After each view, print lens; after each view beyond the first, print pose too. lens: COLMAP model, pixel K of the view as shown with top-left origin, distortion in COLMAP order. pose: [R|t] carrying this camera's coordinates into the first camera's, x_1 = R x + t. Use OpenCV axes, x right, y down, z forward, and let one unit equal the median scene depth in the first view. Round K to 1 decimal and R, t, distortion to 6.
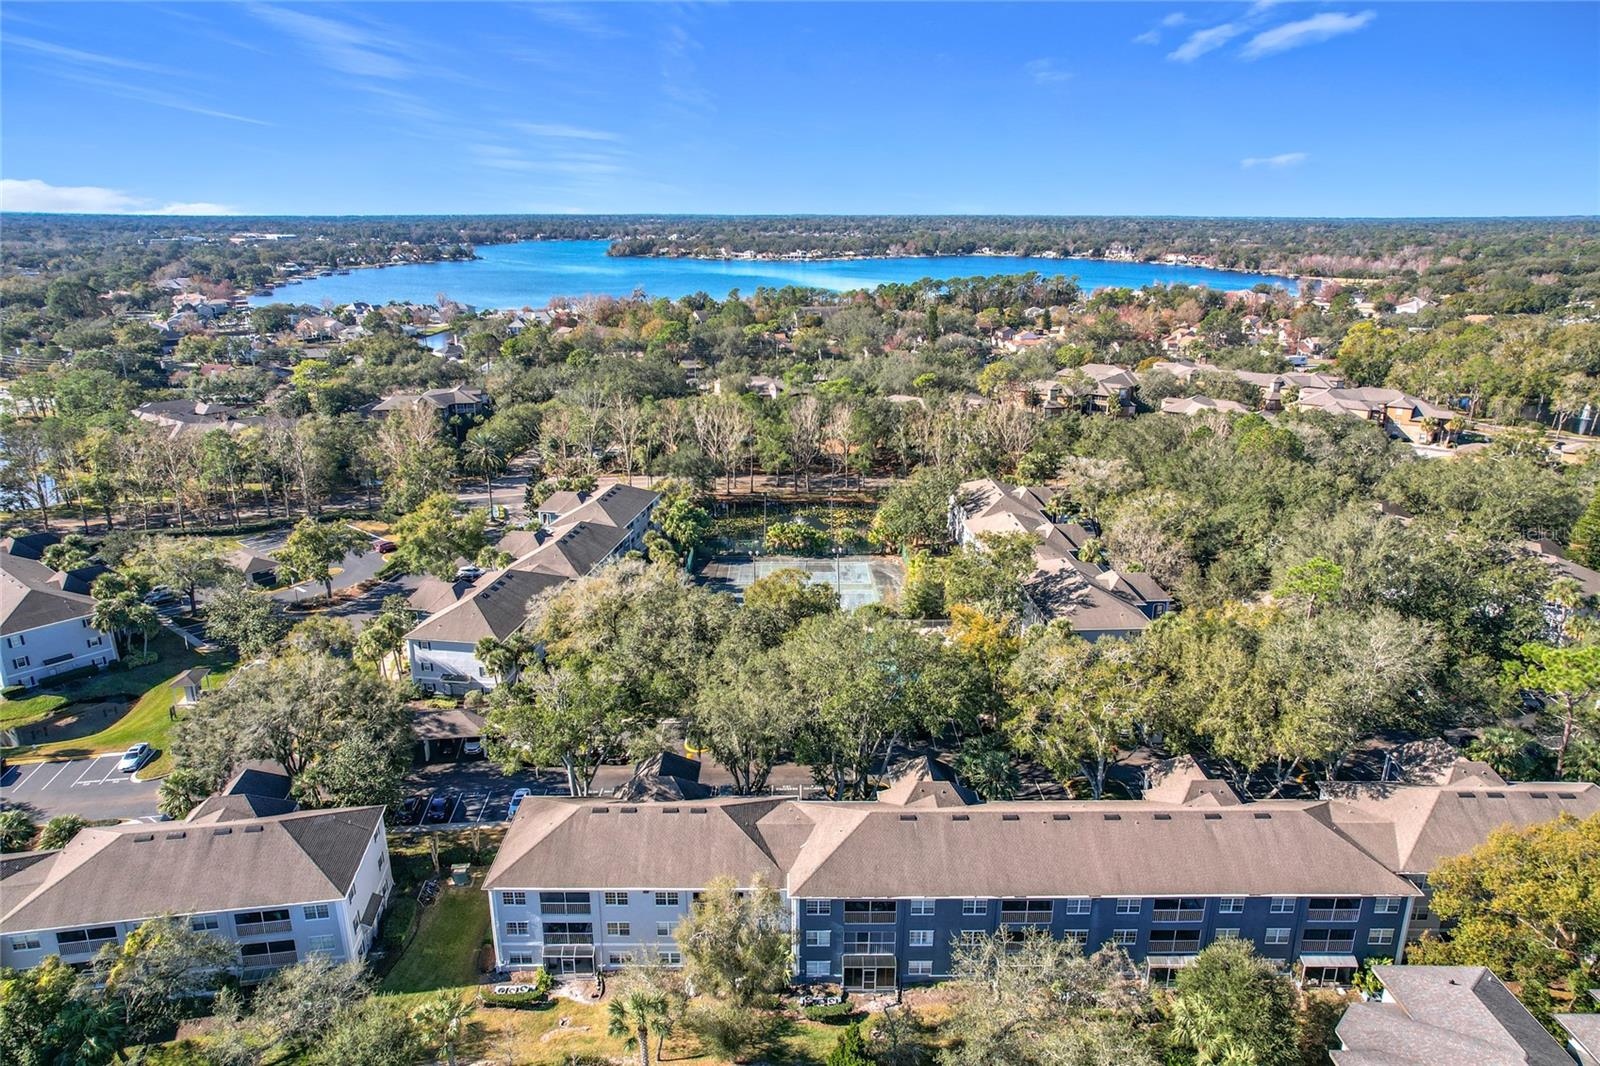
lens RADIAL K [[1010.7, 0, 799.0], [0, 1010.7, 534.1], [0, 0, 1]] dist [-0.032219, 0.001747]
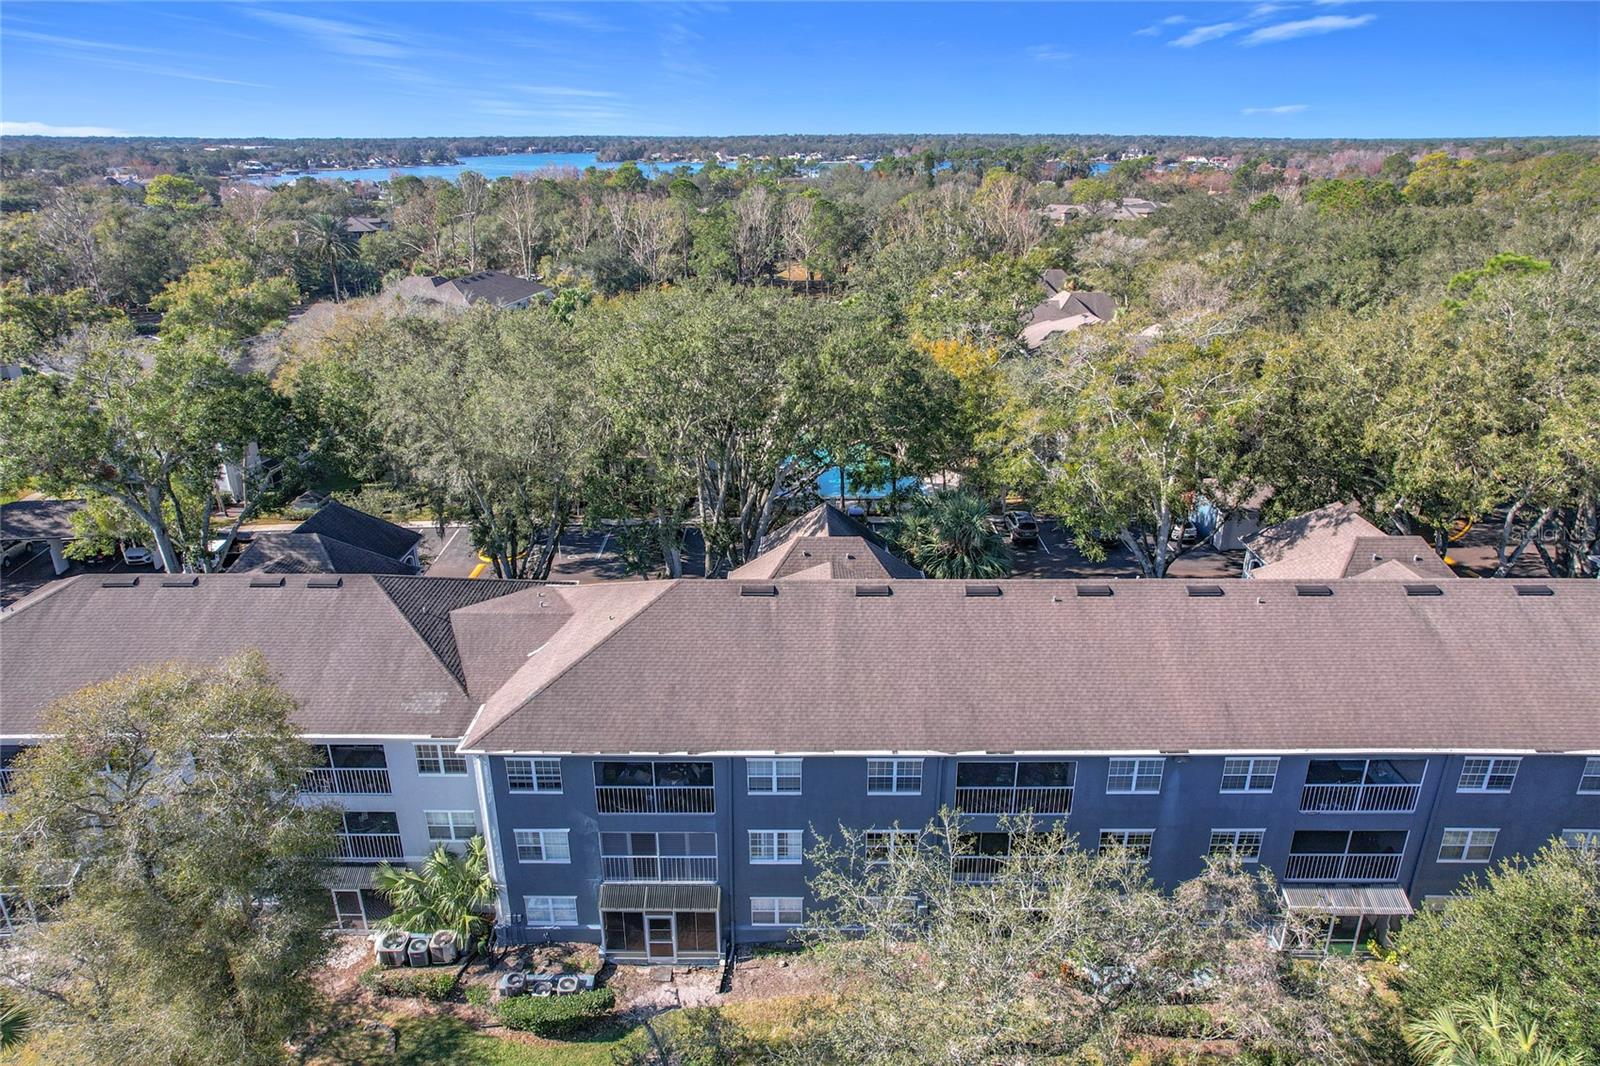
lens RADIAL K [[1010.7, 0, 801.4], [0, 1010.7, 533.2], [0, 0, 1]] dist [-0.032219, 0.001747]
pose [[0.999988, 0.001409, -0.004589, 0.134915], [-0.001116, 0.998004, 0.063138, 0.235927], [0.004669, -0.063132, 0.997994, 0.565208]]
